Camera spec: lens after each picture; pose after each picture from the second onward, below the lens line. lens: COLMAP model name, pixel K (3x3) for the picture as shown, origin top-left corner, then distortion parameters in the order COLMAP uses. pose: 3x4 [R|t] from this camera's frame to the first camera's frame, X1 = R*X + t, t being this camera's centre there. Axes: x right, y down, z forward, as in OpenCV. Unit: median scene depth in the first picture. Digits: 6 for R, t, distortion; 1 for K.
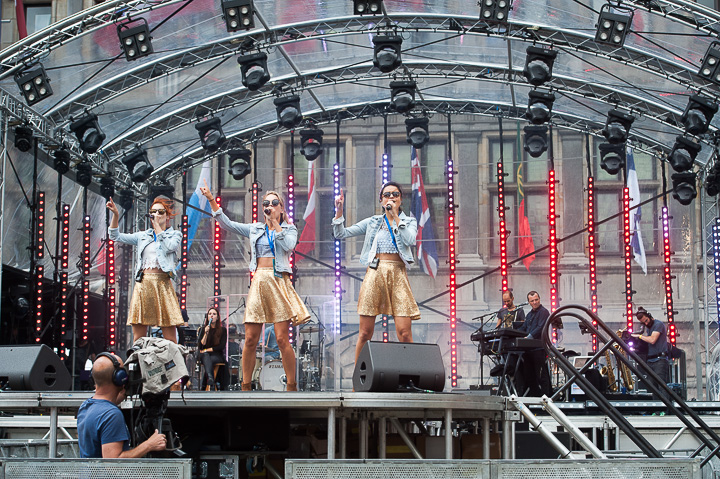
lens RADIAL K [[1407.1, 0, 360.3], [0, 1407.1, 244.0], [0, 0, 1]] dist [0.000332, 0.000000]
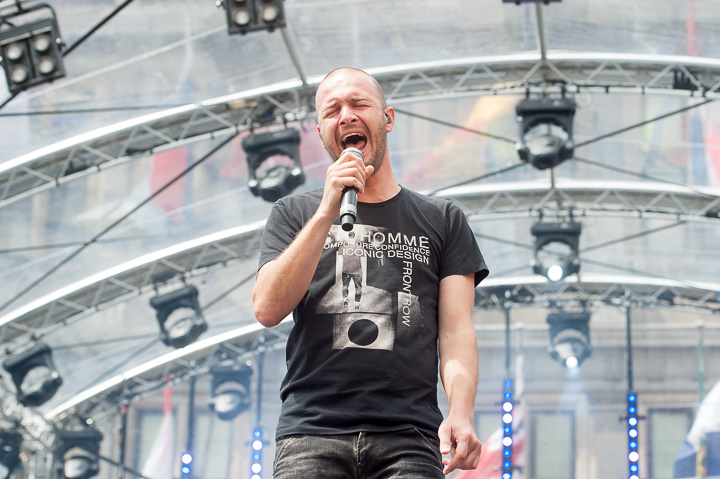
lens RADIAL K [[1923.6, 0, 362.6], [0, 1923.6, 241.0], [0, 0, 1]] dist [-0.005686, 0.000000]
pose [[0.999619, 0.025727, -0.009968, -0.033225], [-0.027197, 0.979617, -0.199023, 0.032512], [0.004644, 0.199218, 0.979944, 0.310127]]
